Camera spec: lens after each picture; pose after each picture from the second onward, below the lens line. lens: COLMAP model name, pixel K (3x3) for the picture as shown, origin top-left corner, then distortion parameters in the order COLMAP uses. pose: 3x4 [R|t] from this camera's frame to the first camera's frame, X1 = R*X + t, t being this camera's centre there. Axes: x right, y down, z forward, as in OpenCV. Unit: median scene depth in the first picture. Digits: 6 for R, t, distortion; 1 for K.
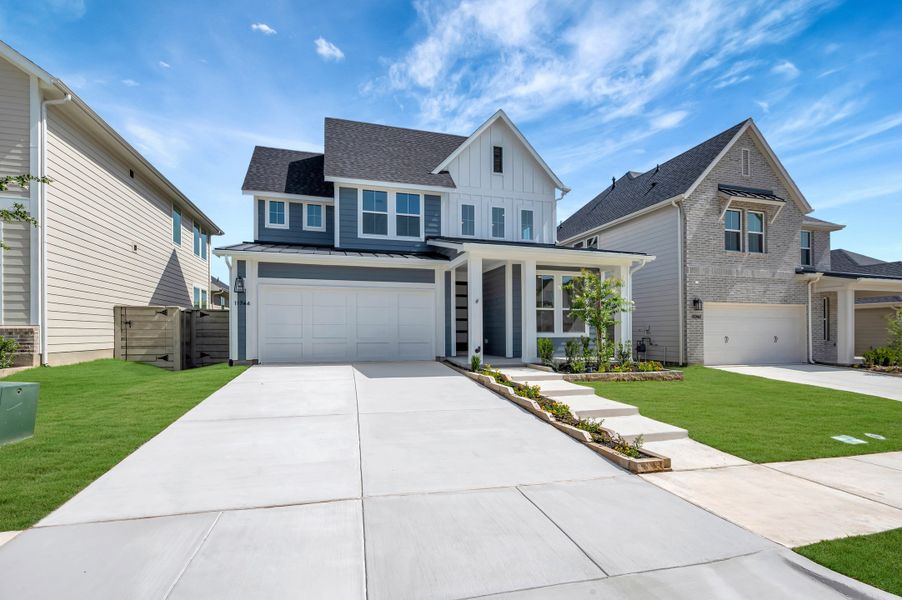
lens RADIAL K [[409.0, 0, 454.6], [0, 409.0, 288.0], [0, 0, 1]] dist [-0.001677, -0.000605]
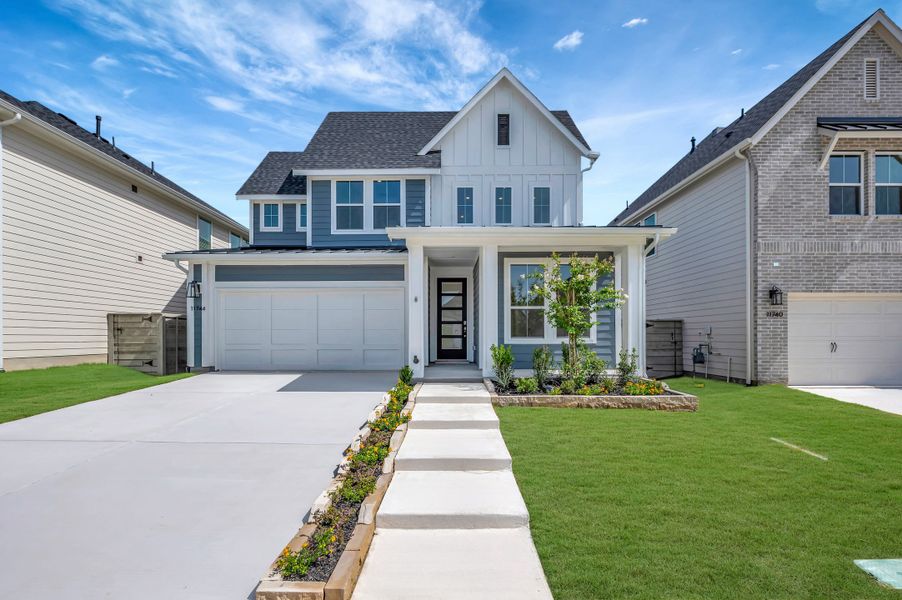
lens RADIAL K [[413.5, 0, 451.0], [0, 413.5, 300.0], [0, 0, 1]] dist [-0.000996, -0.000128]
pose [[0.959442, -0.027327, -0.280579, 0.266099], [0.033082, 0.999328, 0.015794, 0.017240], [0.279958, -0.024436, 0.959701, 0.180457]]
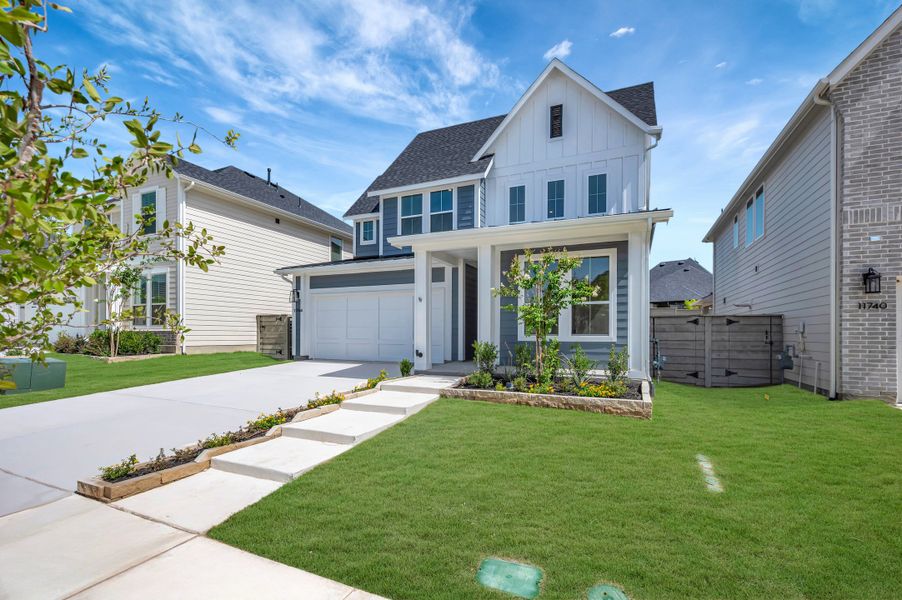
lens RADIAL K [[411.3, 0, 452.8], [0, 411.3, 296.9], [0, 0, 1]] dist [0.000379, 0.000093]
pose [[0.764555, -0.054591, -0.642243, 0.525166], [0.065593, 0.997824, -0.006730, 0.028098], [0.641213, -0.036981, 0.766472, 0.269410]]
